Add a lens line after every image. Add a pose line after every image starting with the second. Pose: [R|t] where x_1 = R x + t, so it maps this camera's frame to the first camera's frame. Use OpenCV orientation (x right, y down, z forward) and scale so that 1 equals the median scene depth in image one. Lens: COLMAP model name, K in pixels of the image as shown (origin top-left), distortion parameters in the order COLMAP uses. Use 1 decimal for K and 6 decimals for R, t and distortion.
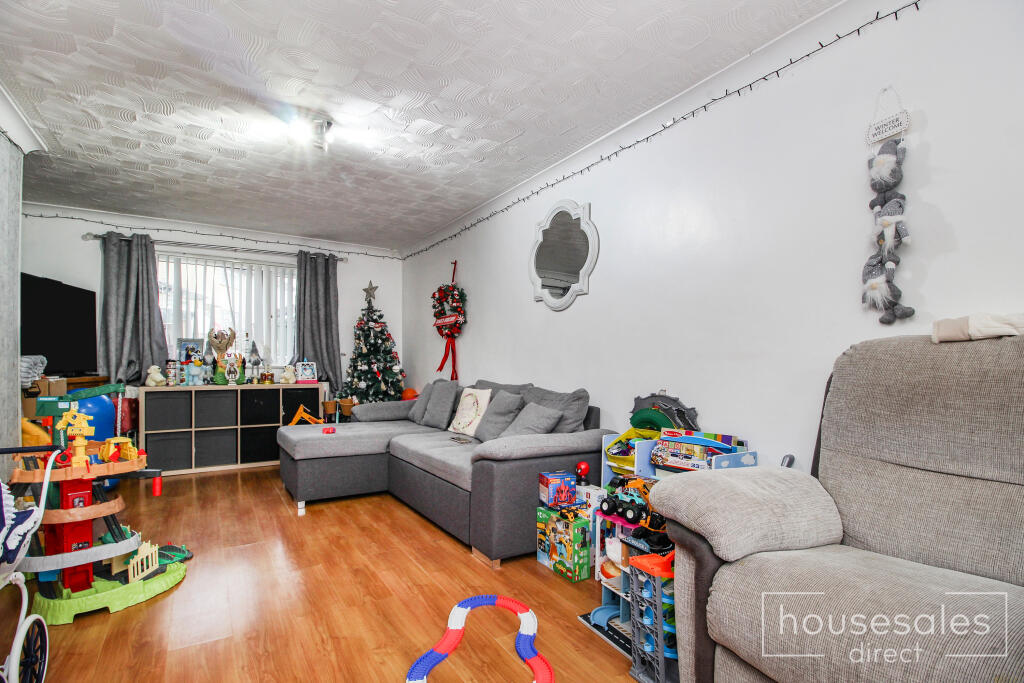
lens RADIAL K [[485.9, 0, 518.7], [0, 485.9, 369.1], [0, 0, 1]] dist [0.017243, -0.016067]
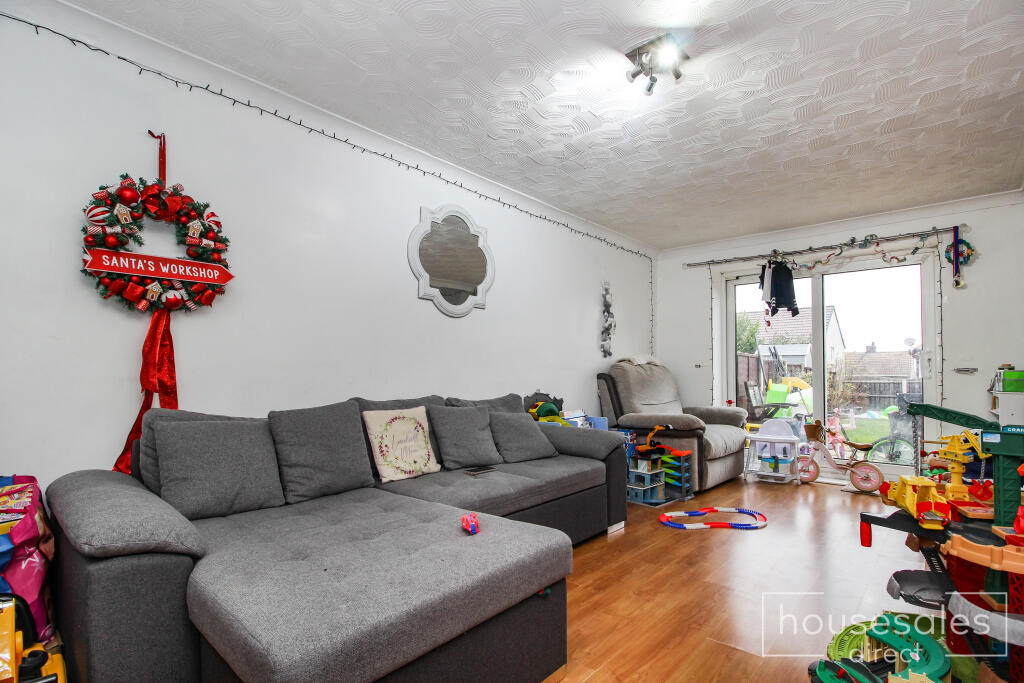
lens RADIAL K [[485.9, 0, 518.7], [0, 485.9, 369.1], [0, 0, 1]] dist [0.017243, -0.016067]
pose [[-0.271598, -0.000071, 0.962411, -0.932082], [0.008583, 0.999960, 0.002496, -0.020729], [-0.962372, 0.008938, -0.271587, 1.211133]]
